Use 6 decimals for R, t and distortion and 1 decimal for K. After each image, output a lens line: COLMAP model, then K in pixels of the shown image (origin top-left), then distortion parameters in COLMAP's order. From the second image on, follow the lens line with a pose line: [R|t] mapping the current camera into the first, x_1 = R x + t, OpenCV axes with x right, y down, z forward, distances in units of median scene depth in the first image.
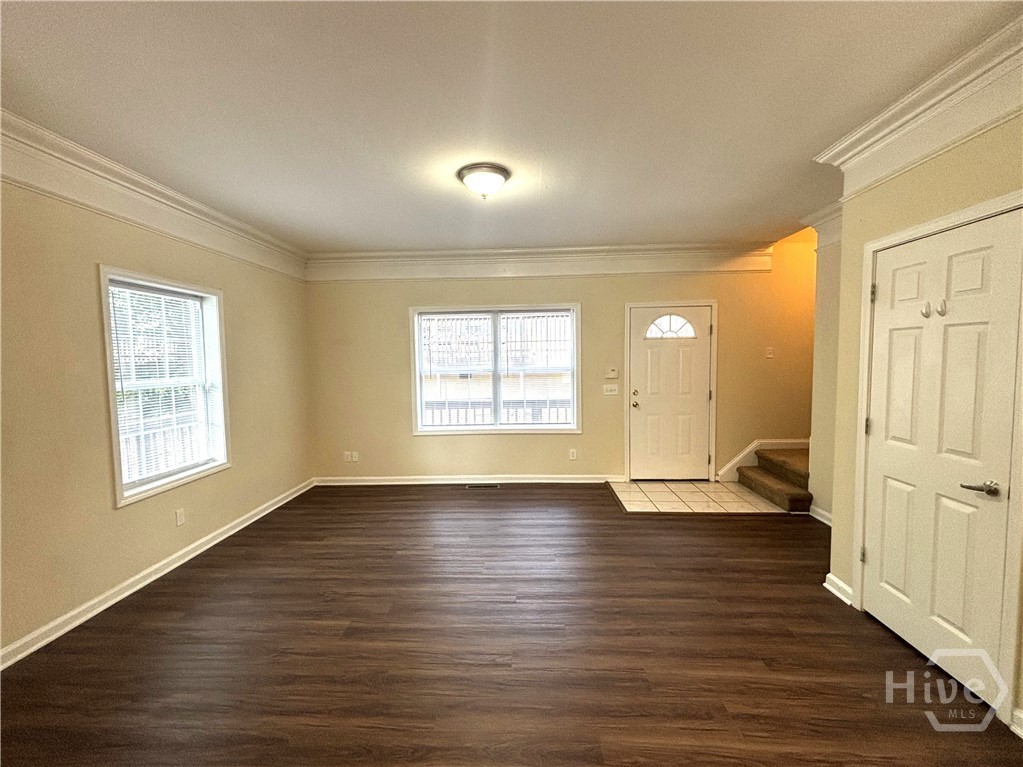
lens RADIAL K [[425.7, 0, 511.5], [0, 425.7, 383.5], [0, 0, 1]] dist [0.000681, -0.000036]
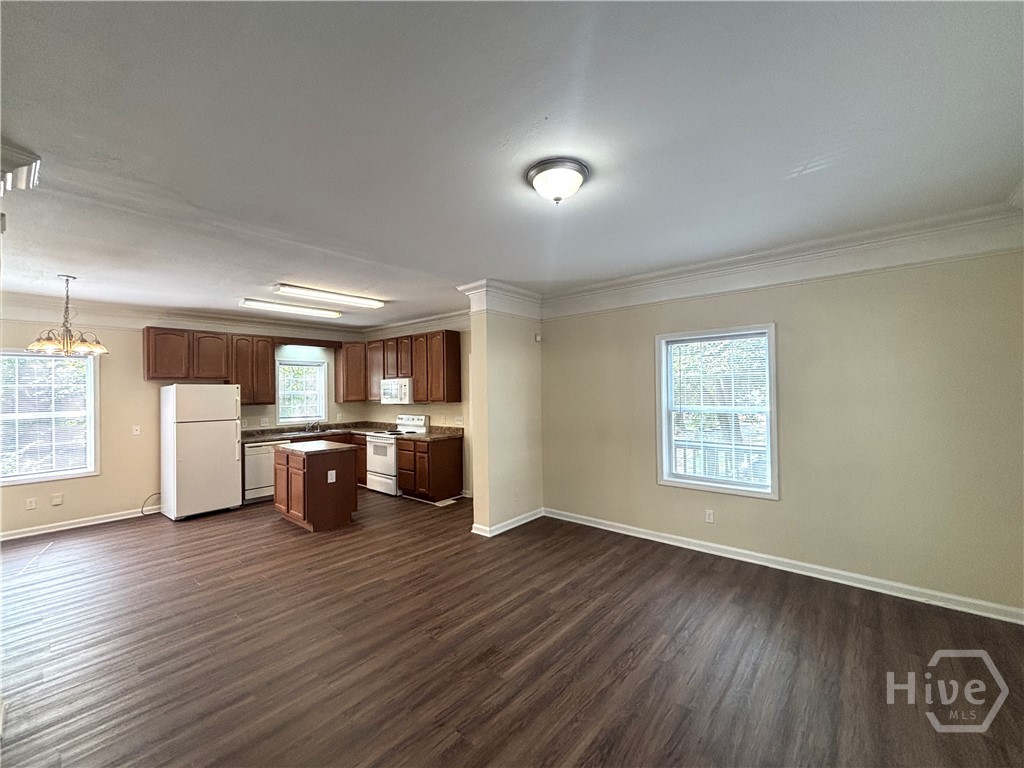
lens RADIAL K [[413.8, 0, 509.8], [0, 413.8, 382.5], [0, 0, 1]] dist [0.001653, 0.000074]
pose [[-0.617372, 0.007361, -0.786637, 0.482828], [-0.021545, 0.999423, 0.026261, -0.090121], [0.786376, 0.033161, -0.616857, 1.117399]]
